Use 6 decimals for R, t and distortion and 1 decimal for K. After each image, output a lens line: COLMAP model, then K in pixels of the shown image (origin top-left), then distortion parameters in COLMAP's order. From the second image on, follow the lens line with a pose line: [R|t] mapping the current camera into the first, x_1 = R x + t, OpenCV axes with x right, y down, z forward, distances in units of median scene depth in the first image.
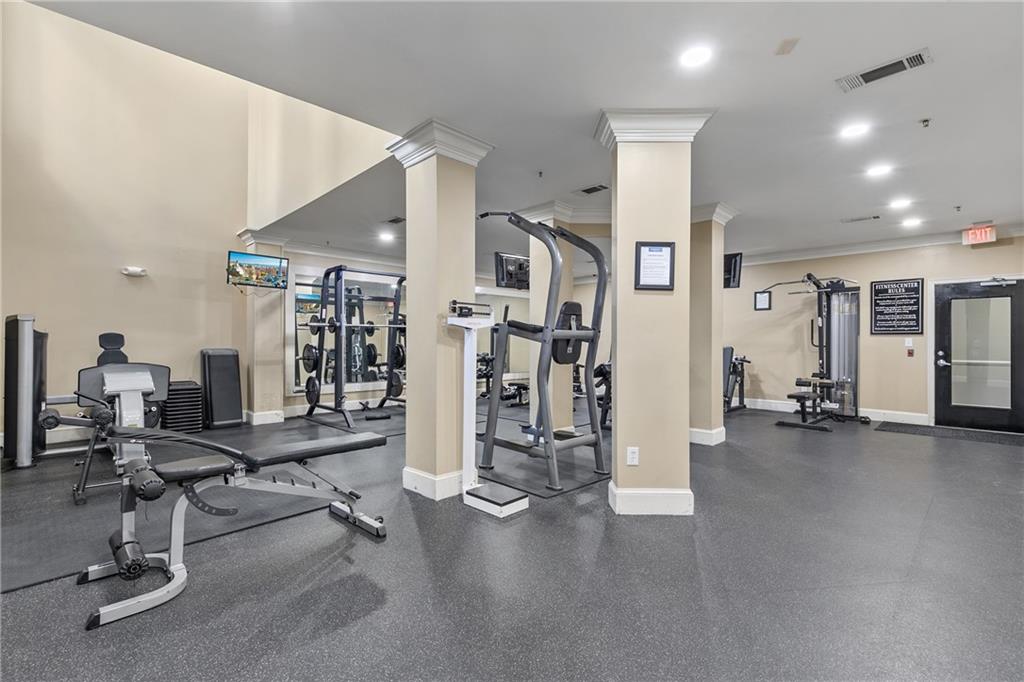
lens RADIAL K [[467.8, 0, 512.4], [0, 467.8, 336.6], [0, 0, 1]] dist [0.004592, 0.000211]
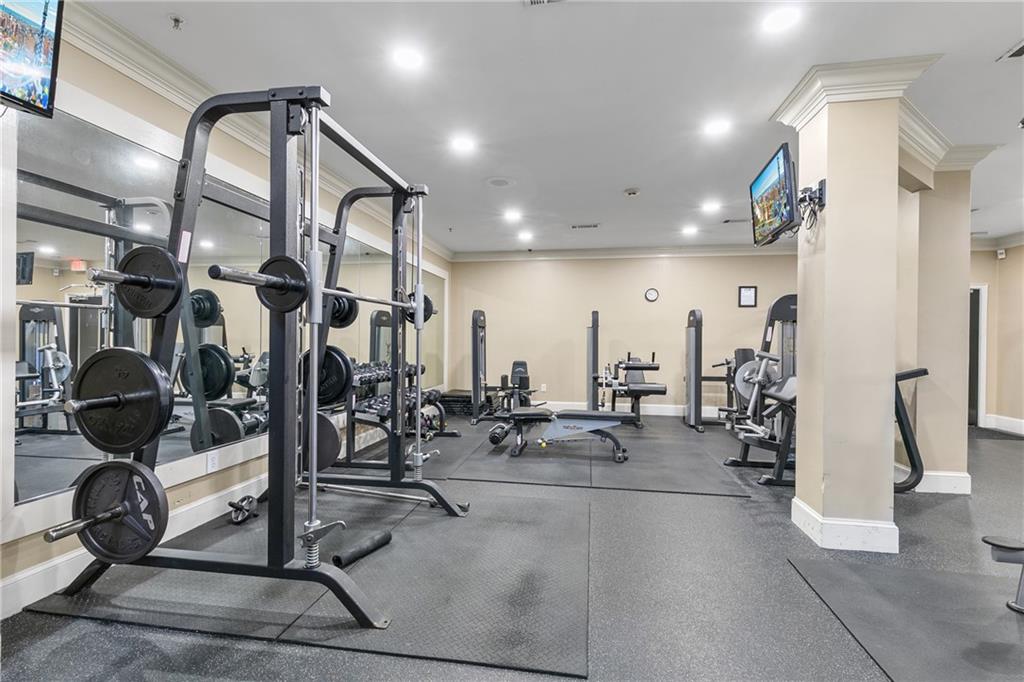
lens RADIAL K [[510.2, 0, 509.5], [0, 510.2, 342.9], [0, 0, 1]] dist [-0.000105, -0.000065]
pose [[0.810959, 0.008835, 0.585036, -0.410052], [-0.019369, 0.999743, 0.011751, 0.006680], [-0.584782, -0.020861, 0.810922, 0.606149]]
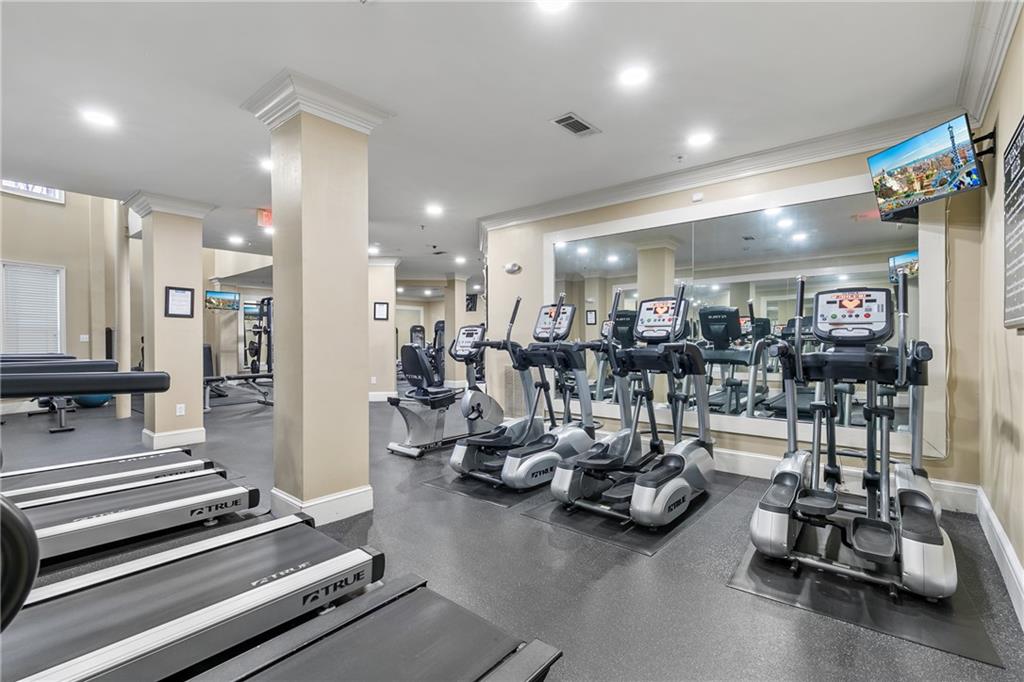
lens RADIAL K [[467.8, 0, 514.6], [0, 467.8, 346.0], [0, 0, 1]] dist [0.004592, 0.000211]
pose [[0.996352, -0.000306, 0.085333, 0.411832], [-0.001446, 0.999790, 0.020466, -0.002126], [-0.085321, -0.020515, 0.996142, -0.870015]]
